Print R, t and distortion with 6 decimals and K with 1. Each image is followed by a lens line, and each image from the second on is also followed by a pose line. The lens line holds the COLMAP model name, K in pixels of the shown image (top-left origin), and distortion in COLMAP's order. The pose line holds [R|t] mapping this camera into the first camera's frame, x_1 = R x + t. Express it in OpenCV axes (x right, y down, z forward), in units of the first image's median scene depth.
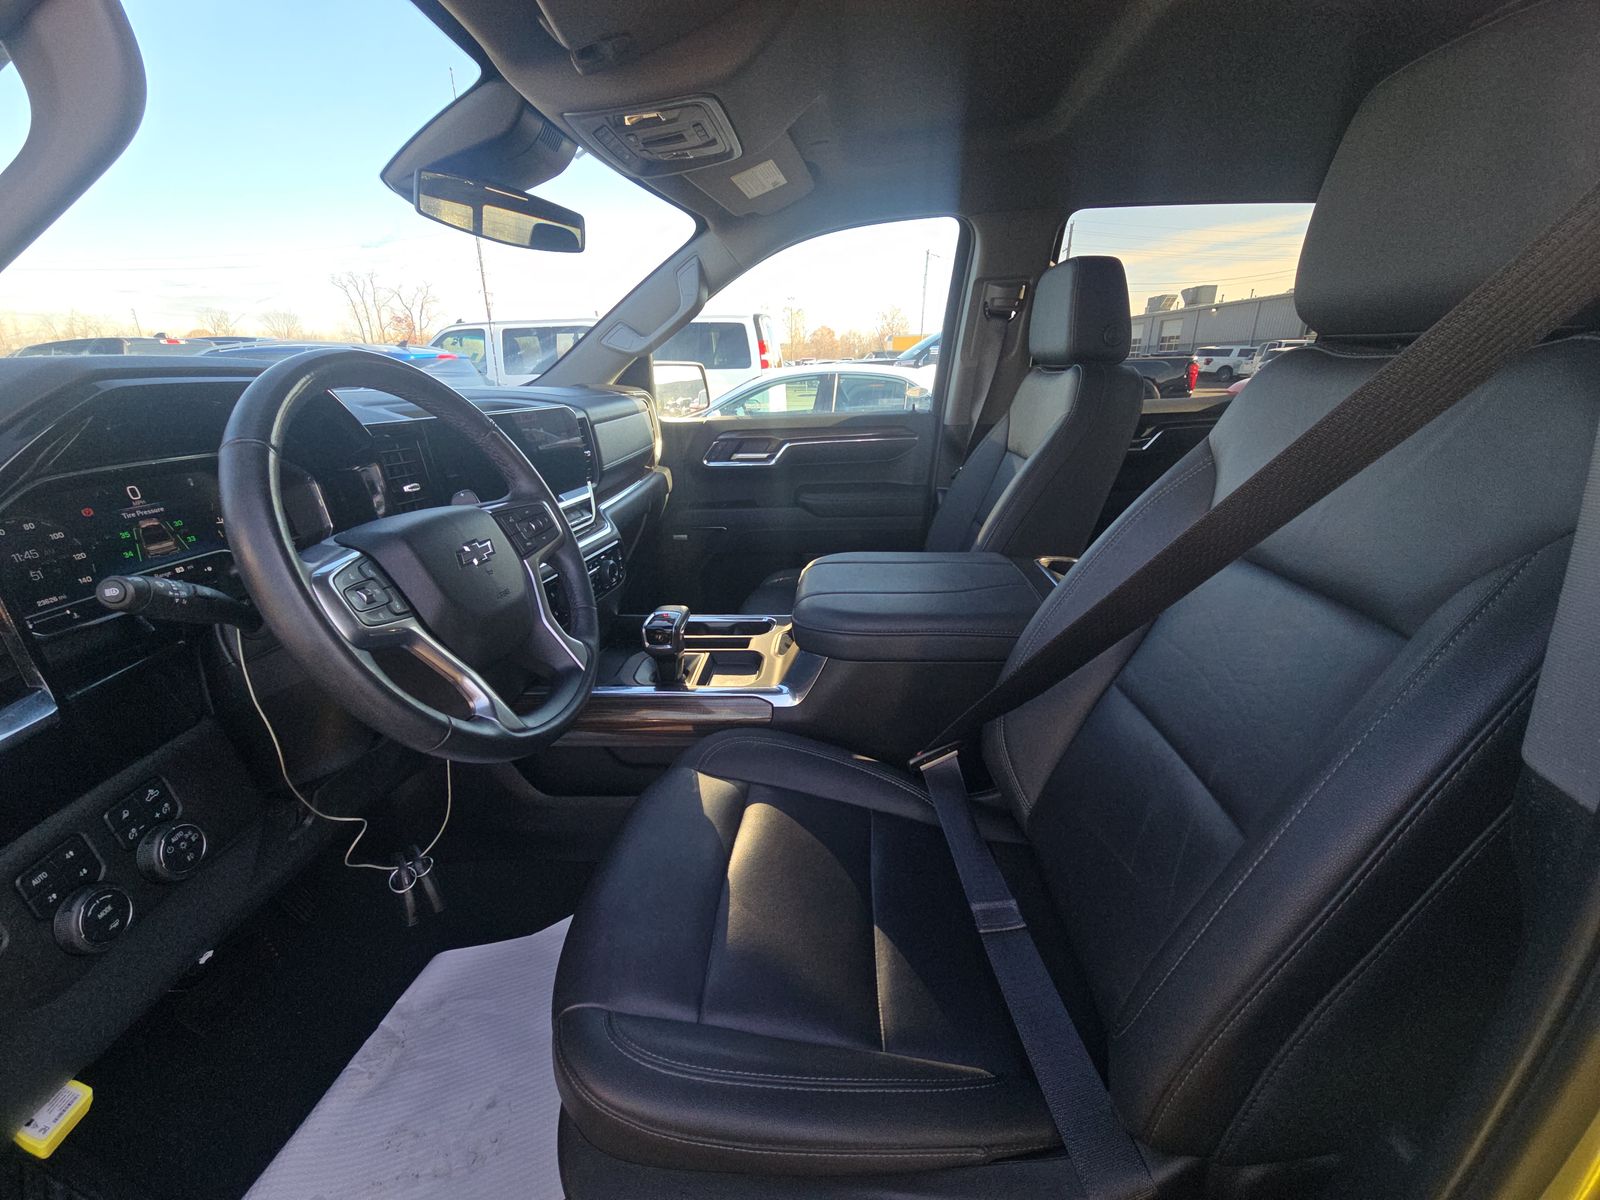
lens RADIAL K [[637.0, 0, 800.0], [0, 637.0, 600.0], [0, 0, 1]] dist [0.000875, -0.008988]
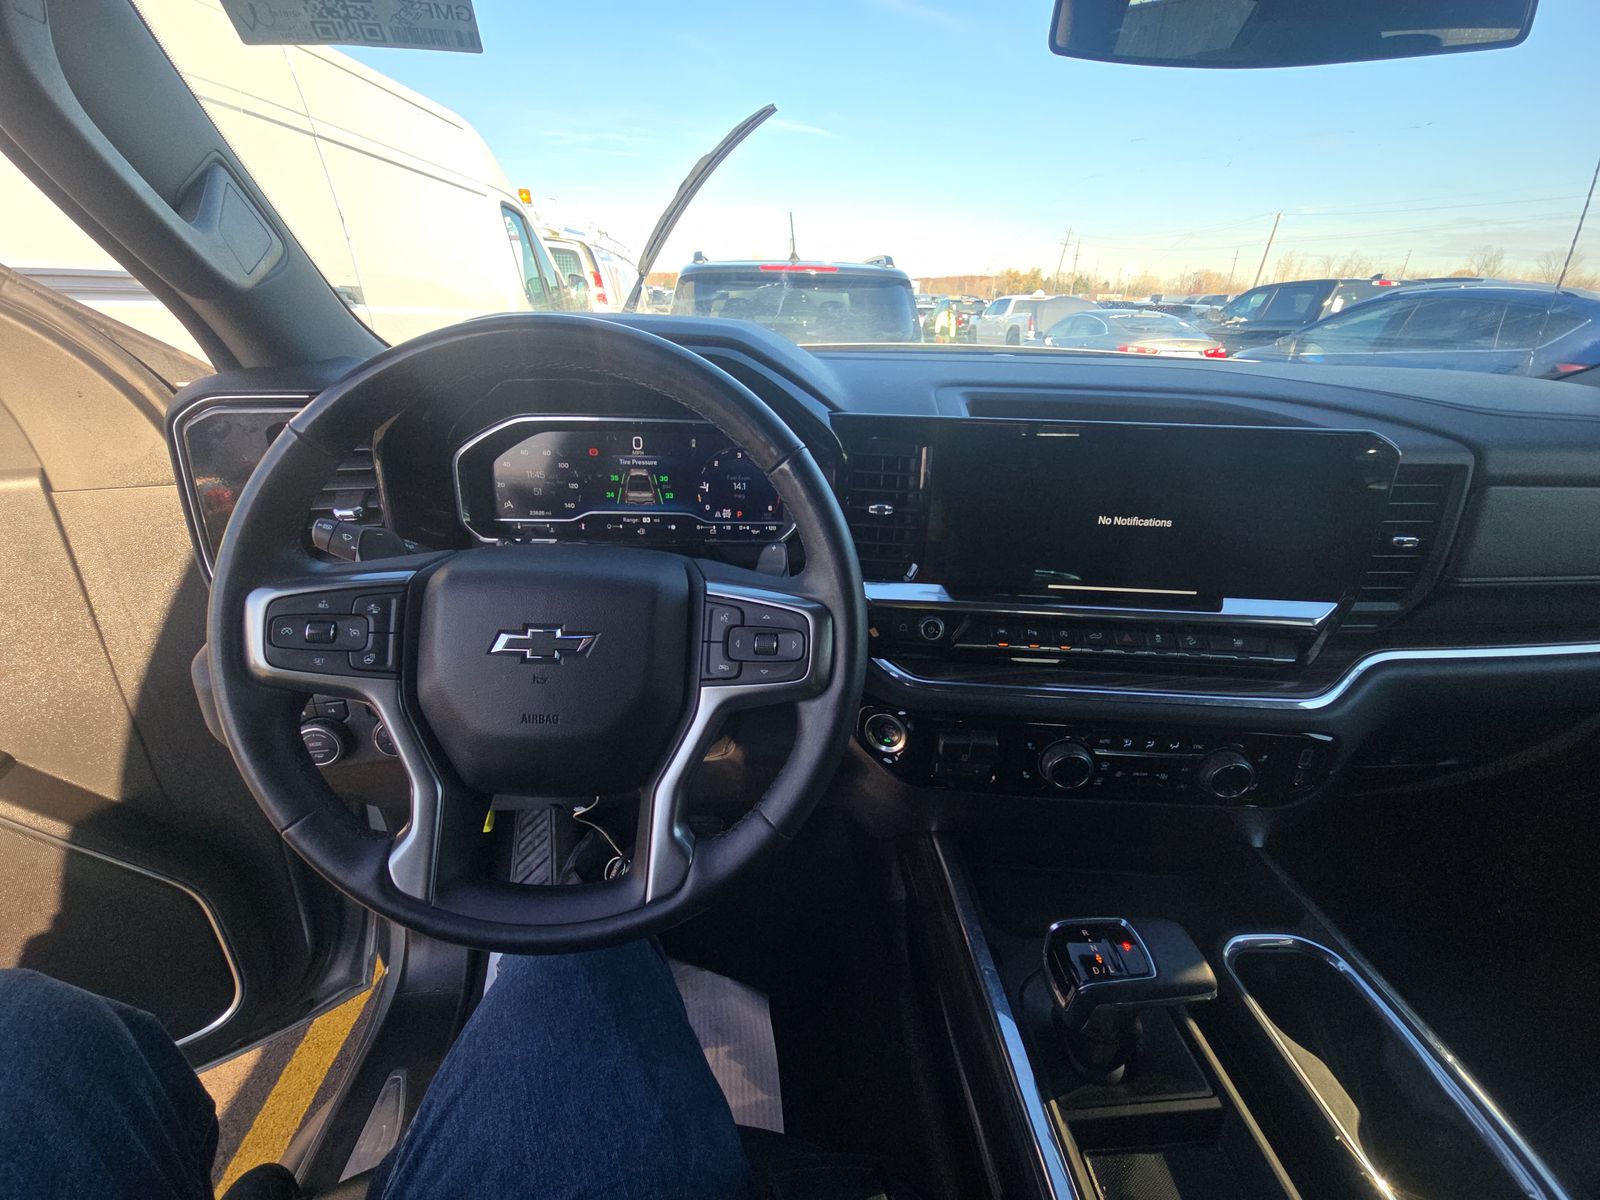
lens RADIAL K [[637.0, 0, 800.0], [0, 637.0, 600.0], [0, 0, 1]] dist [0.000875, -0.008988]
pose [[0.125550, 0.434684, -0.891789, 0.074877], [-0.351948, 0.859951, 0.369616, -0.439002], [0.927561, 0.267458, 0.260953, 1.038179]]
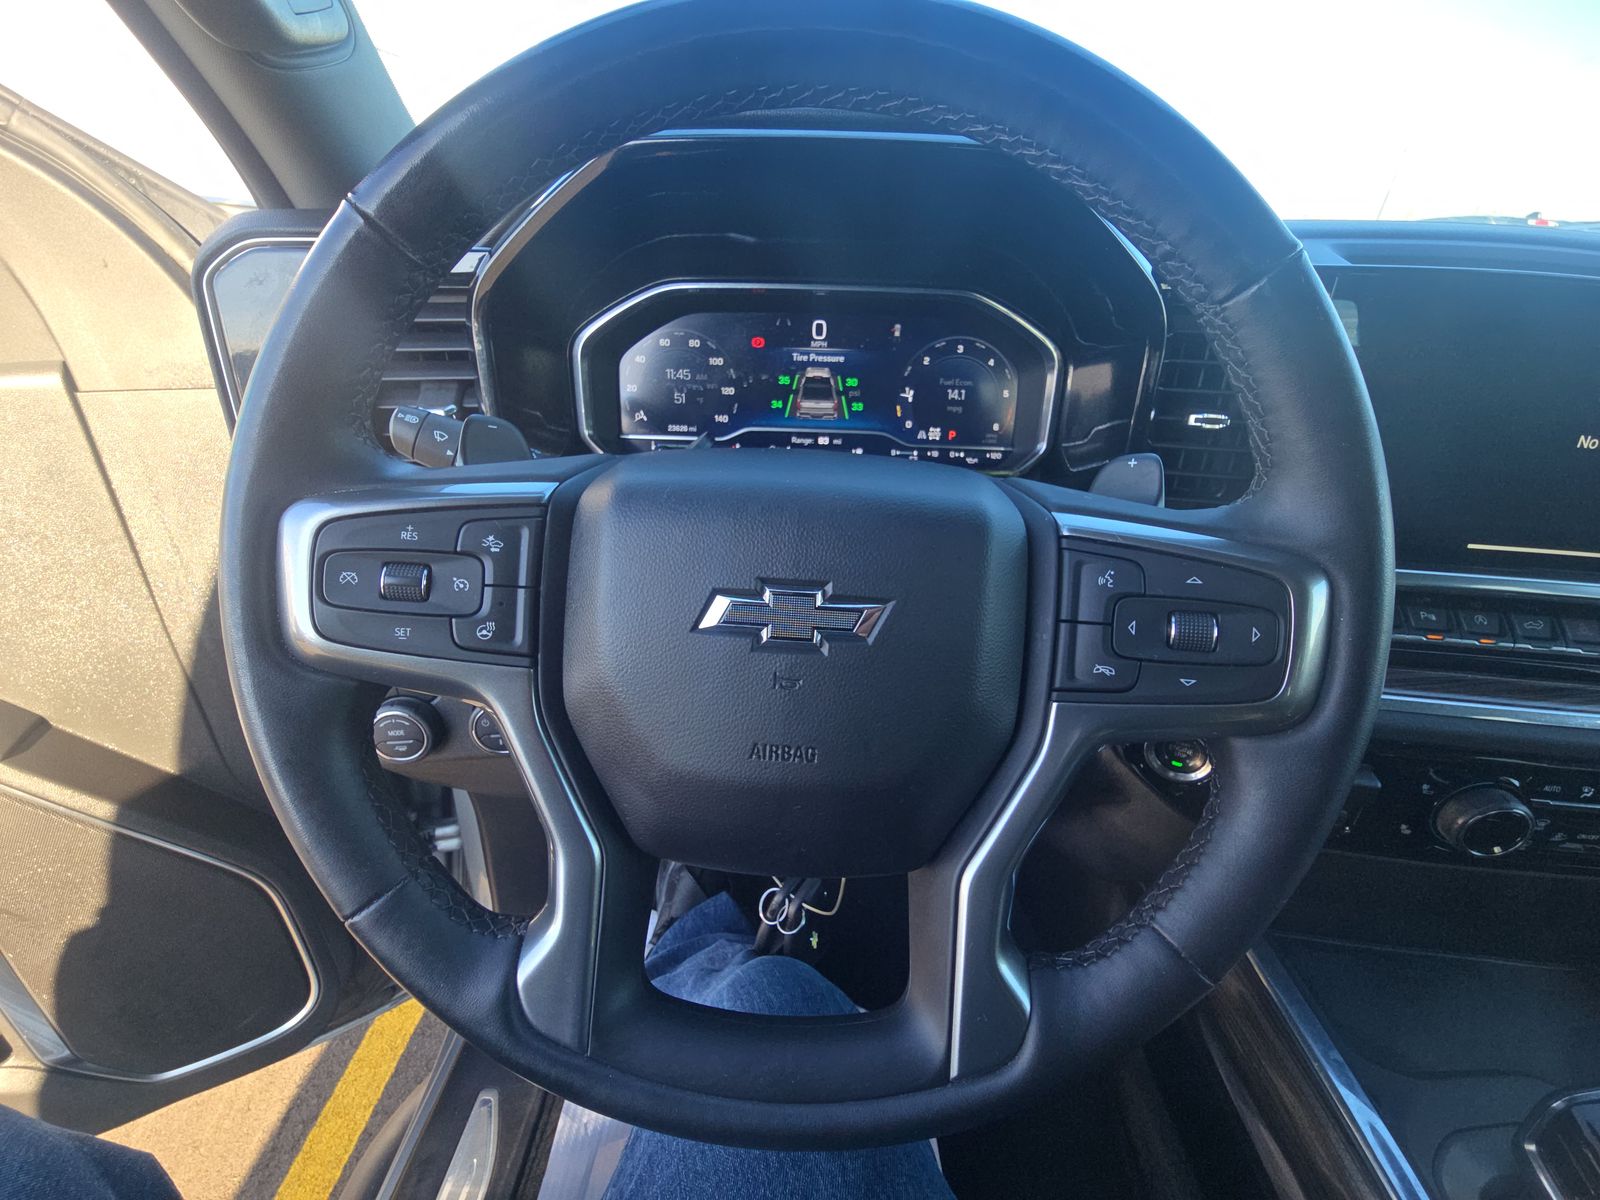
lens RADIAL K [[639.4, 0, 800.0], [0, 639.4, 600.0], [0, 0, 1]] dist [-0.000906, -0.010004]
pose [[0.036098, 0.489869, -0.871048, -0.209126], [-0.344890, 0.824171, 0.449213, -0.239456], [0.937949, 0.284201, 0.198702, 0.909312]]
